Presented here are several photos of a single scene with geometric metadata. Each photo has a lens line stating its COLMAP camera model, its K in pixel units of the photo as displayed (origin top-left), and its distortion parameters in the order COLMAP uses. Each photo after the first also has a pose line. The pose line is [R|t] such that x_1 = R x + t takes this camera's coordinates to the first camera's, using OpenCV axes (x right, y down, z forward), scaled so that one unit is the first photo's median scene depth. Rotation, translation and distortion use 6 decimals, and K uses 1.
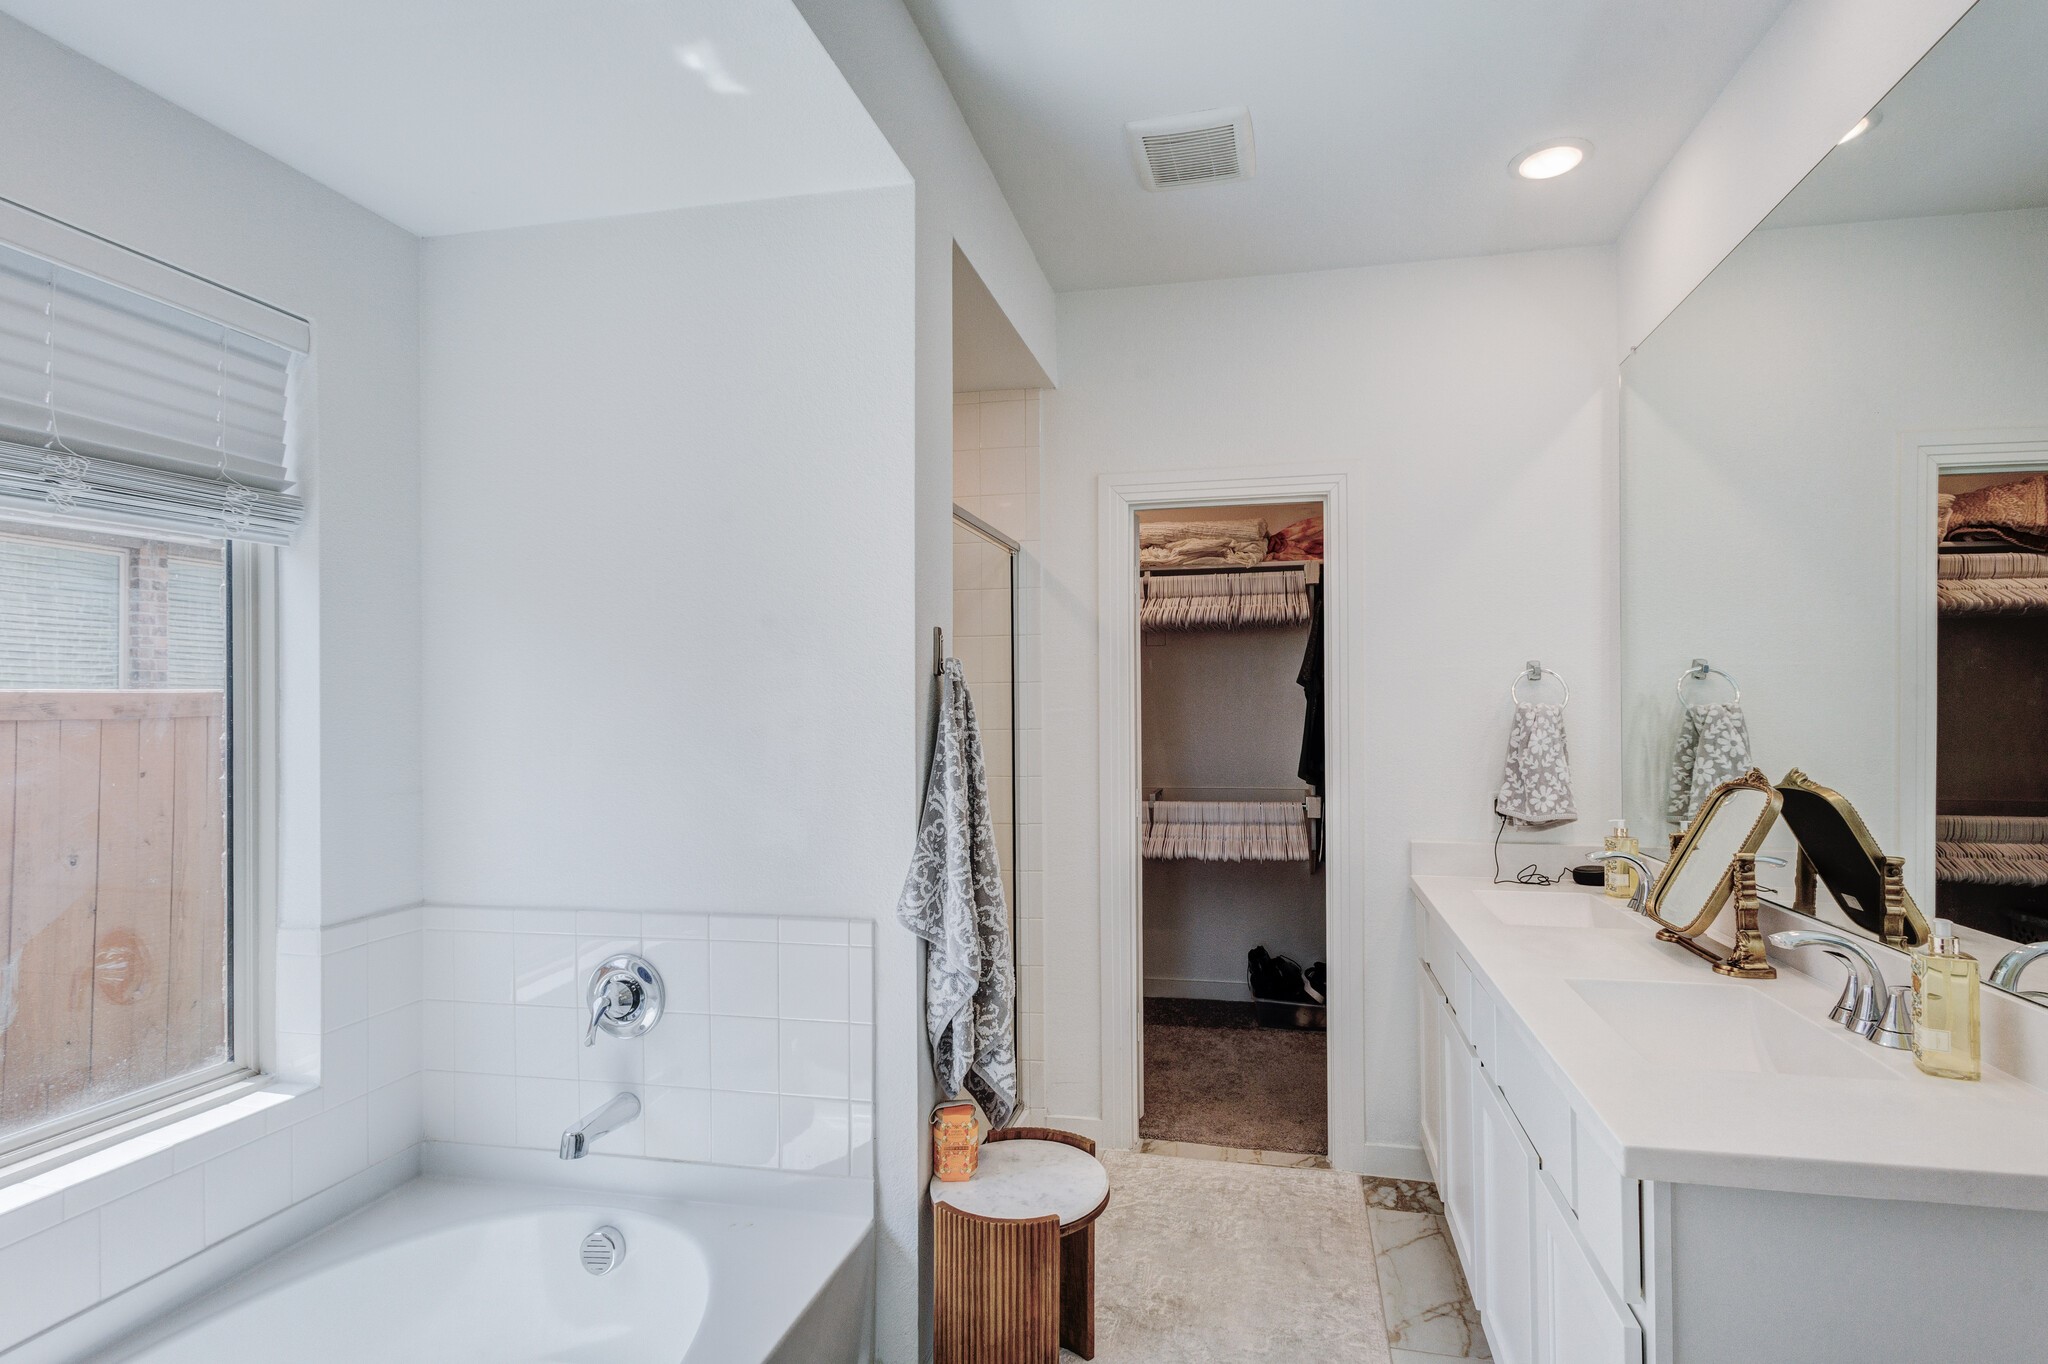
lens RADIAL K [[960.7, 0, 1067.0], [0, 960.7, 705.6], [0, 0, 1]] dist [0.010329, -0.005545]
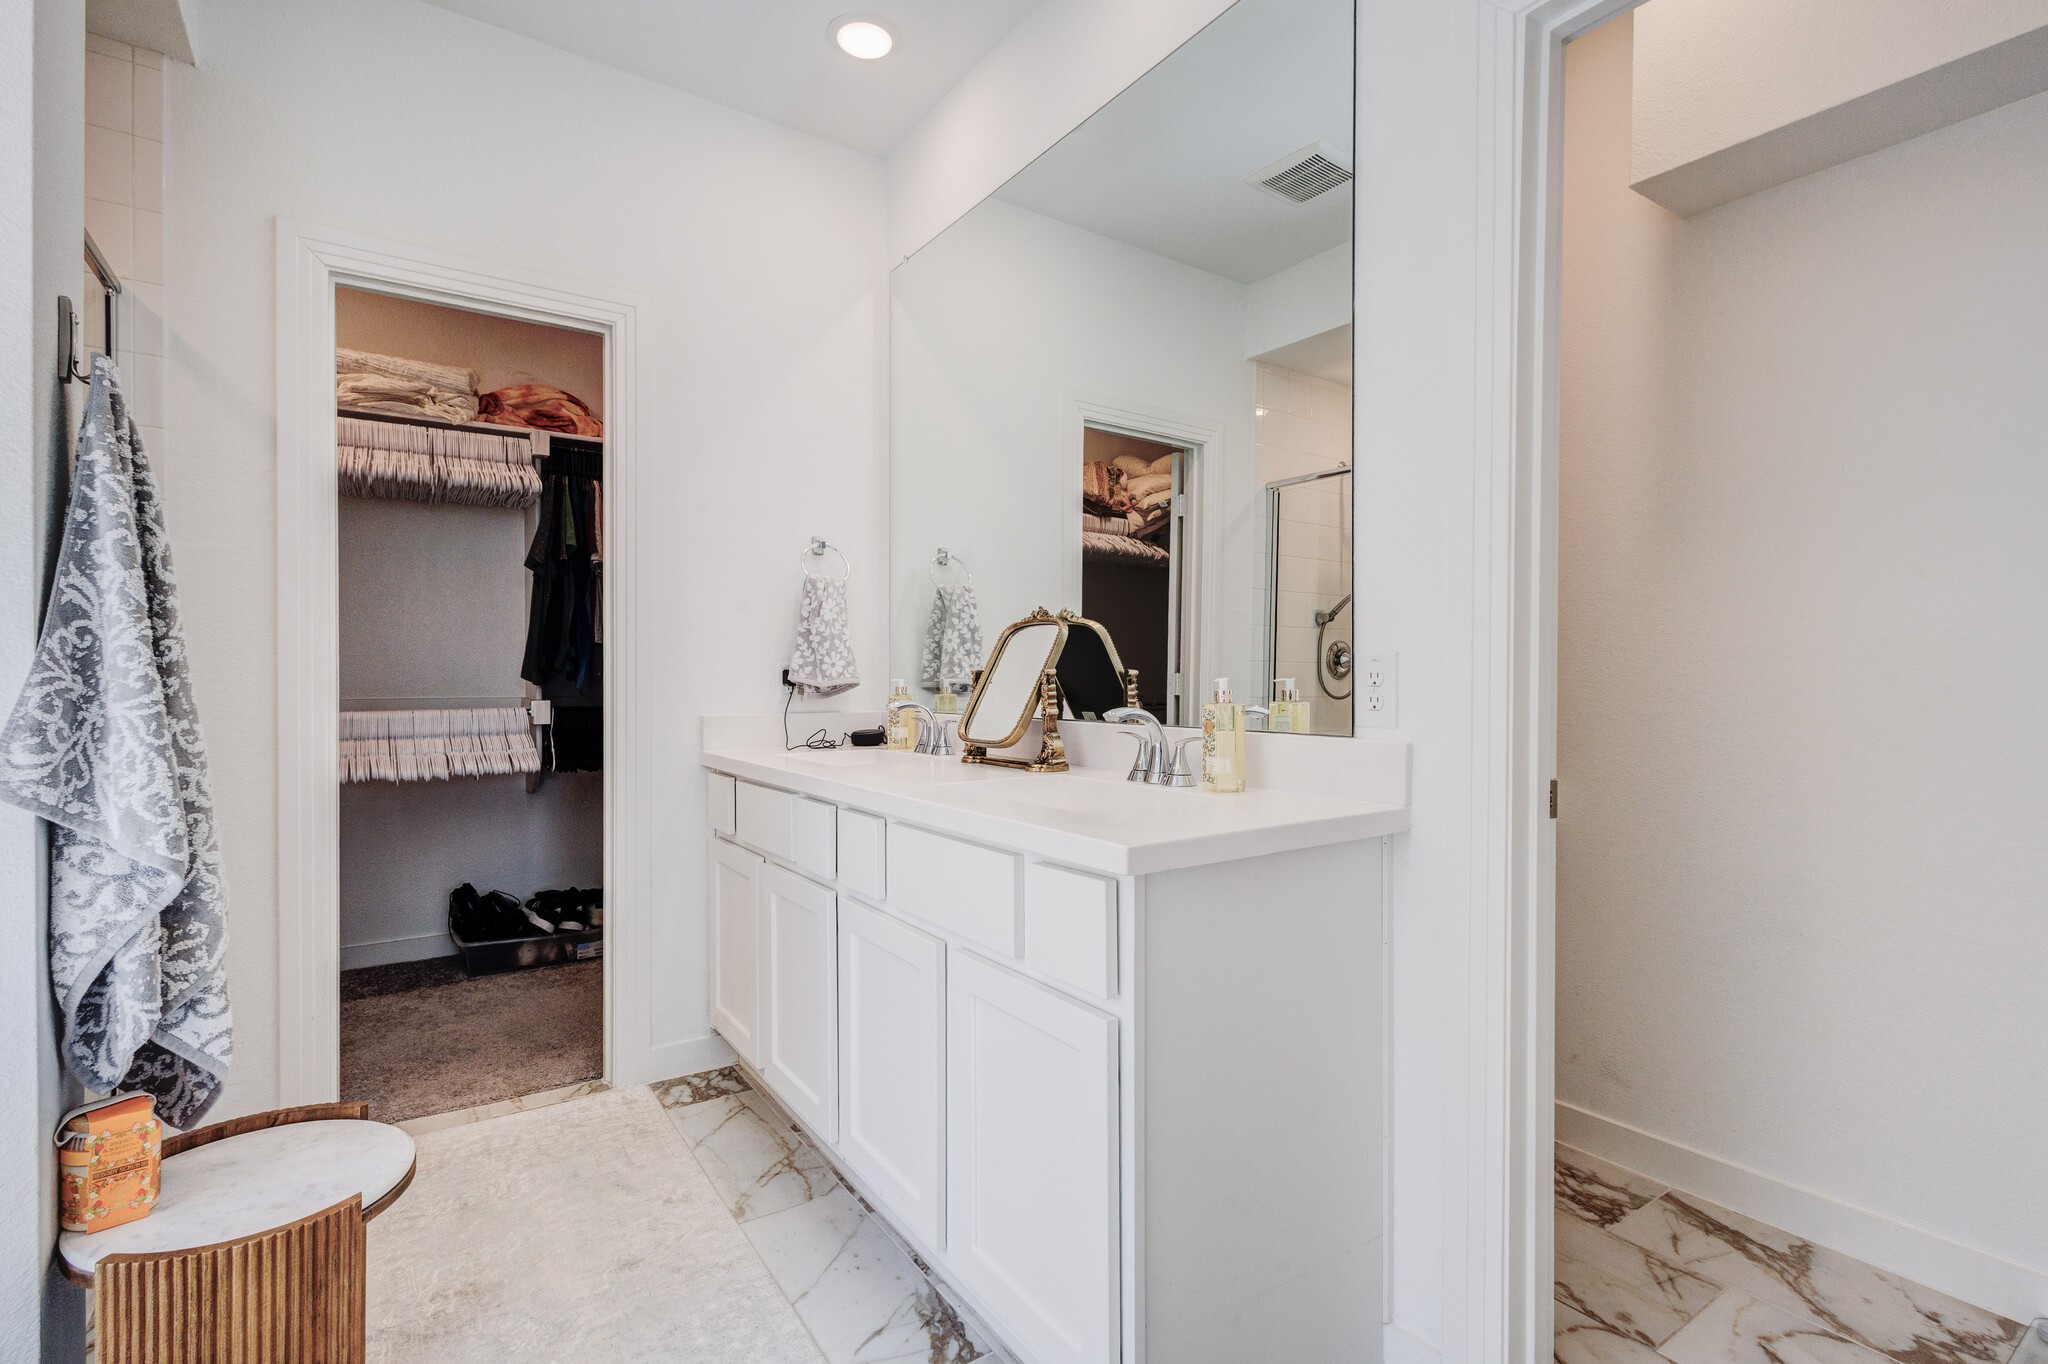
lens RADIAL K [[960.7, 0, 1018.6], [0, 960.7, 680.8], [0, 0, 1]] dist [0.010329, -0.005545]
pose [[0.692263, 0.003134, 0.721638, -0.115461], [-0.012061, 0.999901, 0.007227, 0.102588], [-0.721544, -0.013707, 0.692233, 0.131972]]
